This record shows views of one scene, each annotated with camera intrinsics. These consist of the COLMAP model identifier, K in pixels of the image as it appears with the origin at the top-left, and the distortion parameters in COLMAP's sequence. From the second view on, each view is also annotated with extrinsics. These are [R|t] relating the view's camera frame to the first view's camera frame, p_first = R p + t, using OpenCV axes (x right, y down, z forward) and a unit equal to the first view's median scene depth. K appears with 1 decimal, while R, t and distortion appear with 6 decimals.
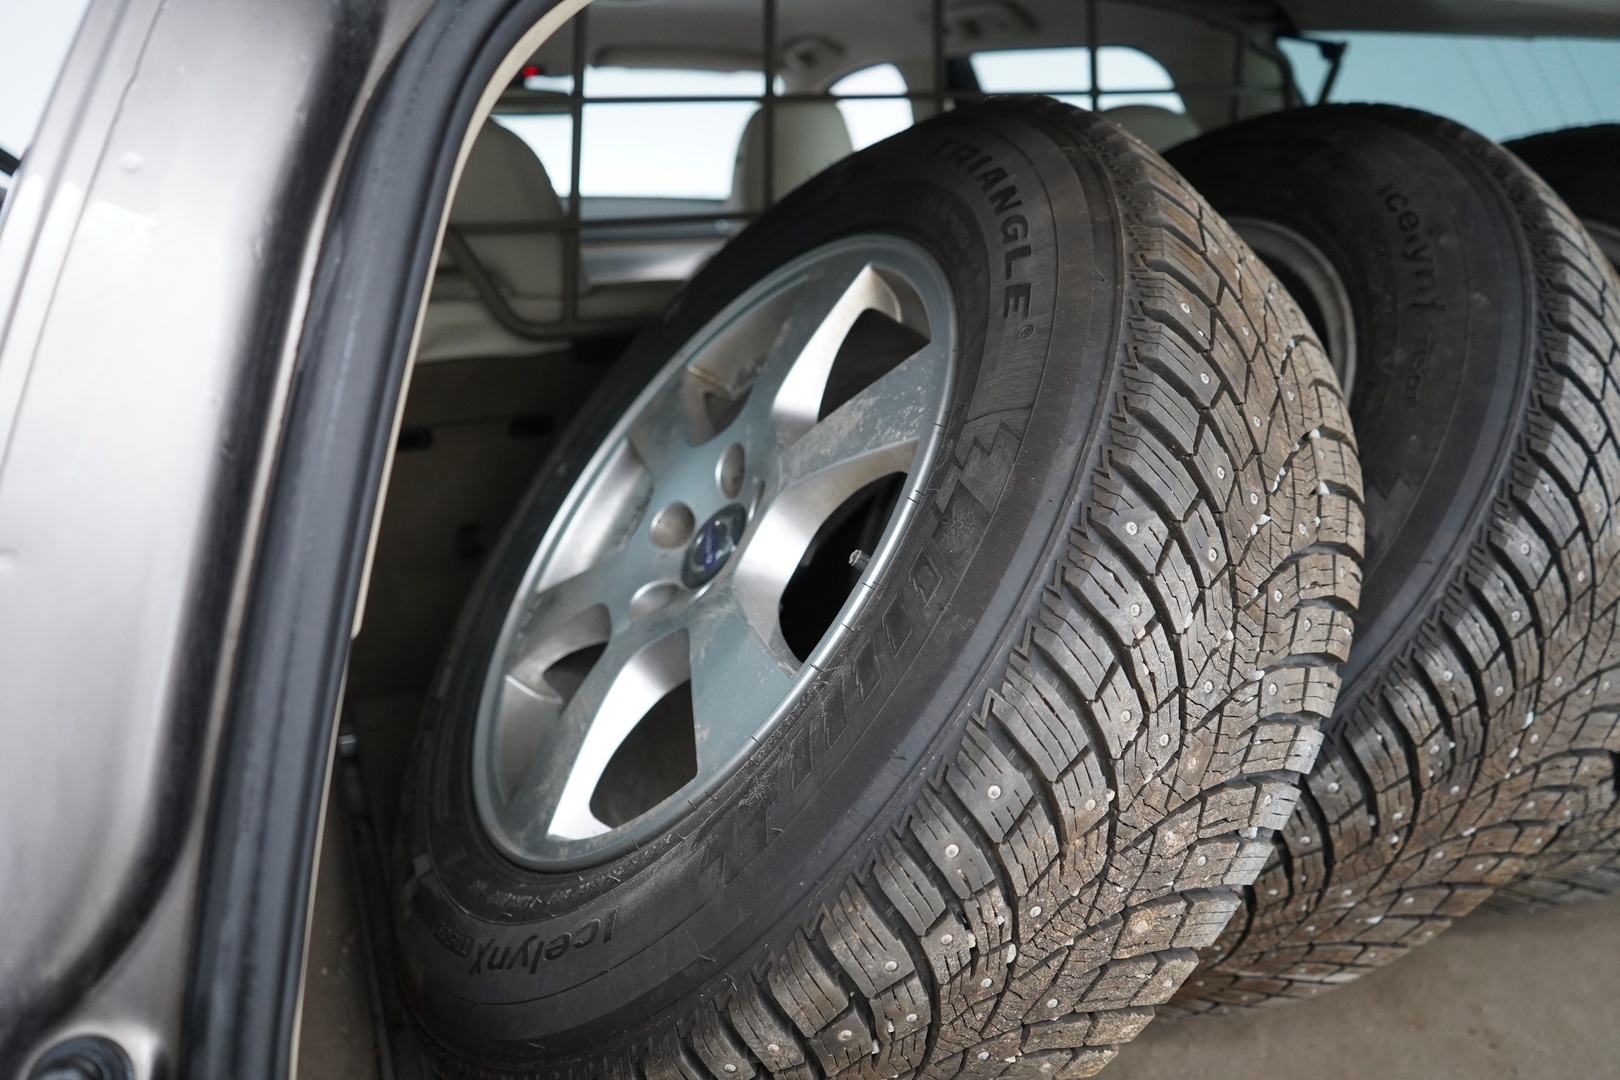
lens RADIAL K [[1344.4, 0, 810.0], [0, 1344.4, 540.0], [0, 0, 1]] dist [-0.007578, -0.013063]
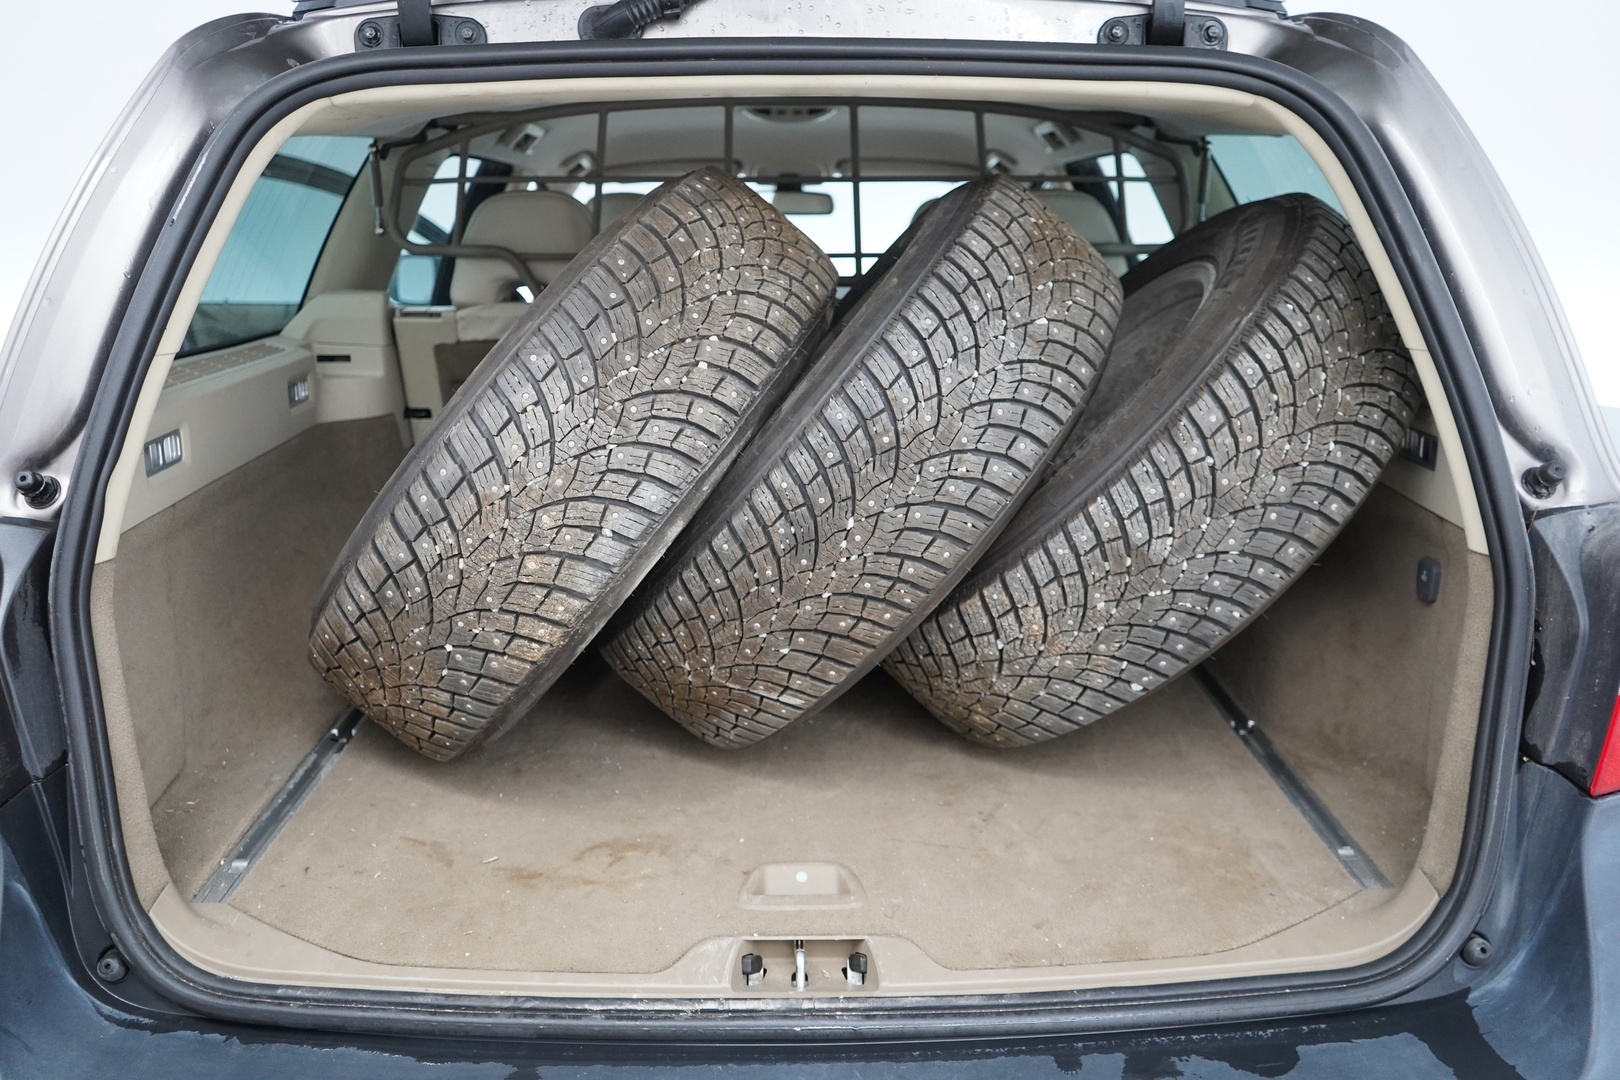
lens RADIAL K [[1344.4, 0, 810.0], [0, 1344.4, 540.0], [0, 0, 1]] dist [-0.007578, -0.013063]
pose [[0.920090, 0.097765, -0.379311, 1.375071], [-0.133700, 0.988581, -0.069515, 0.337596], [0.368183, 0.114674, 0.922654, -0.669739]]
